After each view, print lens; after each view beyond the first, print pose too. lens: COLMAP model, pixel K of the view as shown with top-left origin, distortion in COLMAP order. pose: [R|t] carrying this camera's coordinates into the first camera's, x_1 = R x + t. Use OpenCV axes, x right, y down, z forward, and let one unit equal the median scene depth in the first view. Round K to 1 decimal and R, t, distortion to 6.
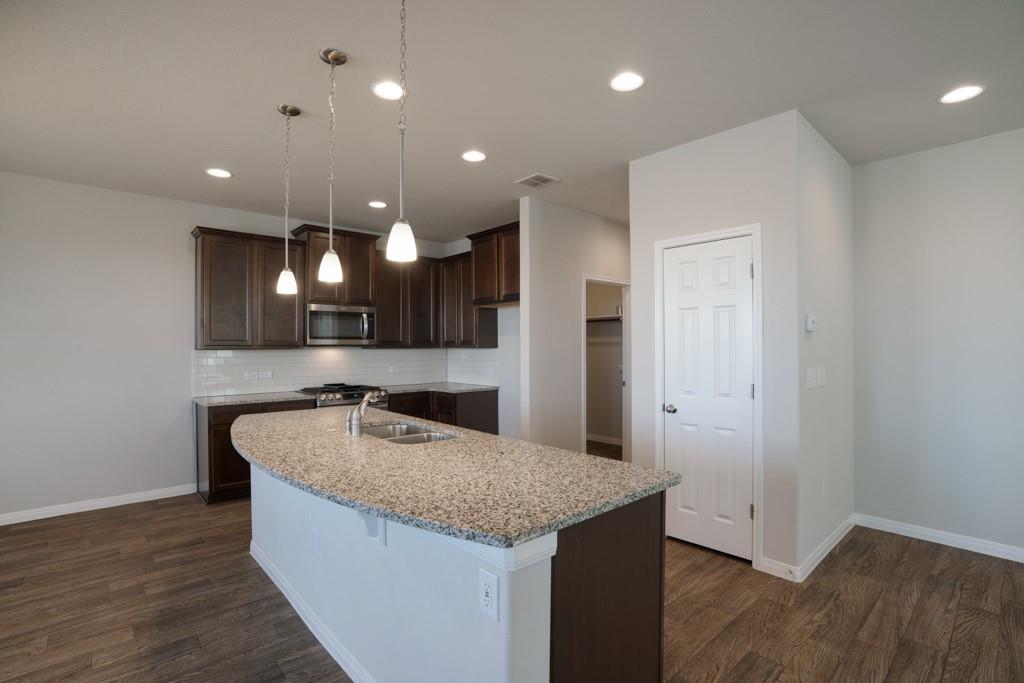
lens RADIAL K [[477.7, 0, 510.2], [0, 477.7, 351.3], [0, 0, 1]] dist [-0.033737, 0.011004]
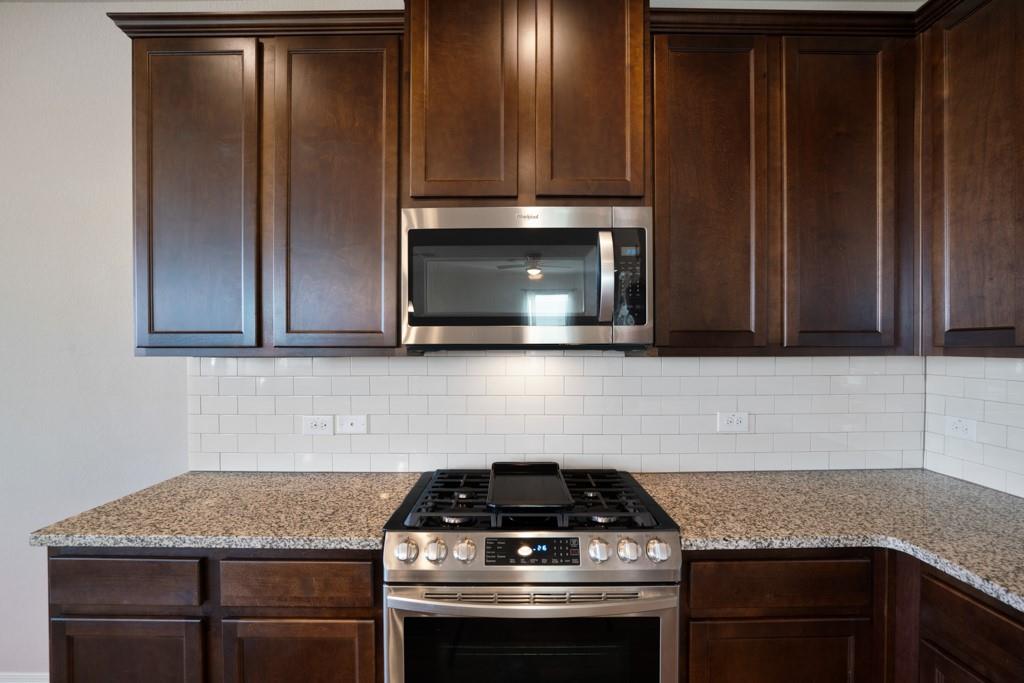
lens RADIAL K [[471.9, 0, 507.7], [0, 471.9, 348.4], [0, 0, 1]] dist [-0.049494, 0.000698]
pose [[0.731293, 0.002386, -0.682060, -0.195883], [-0.006460, 0.999973, -0.003429, -0.011702], [0.682033, 0.006913, 0.731288, 0.930068]]
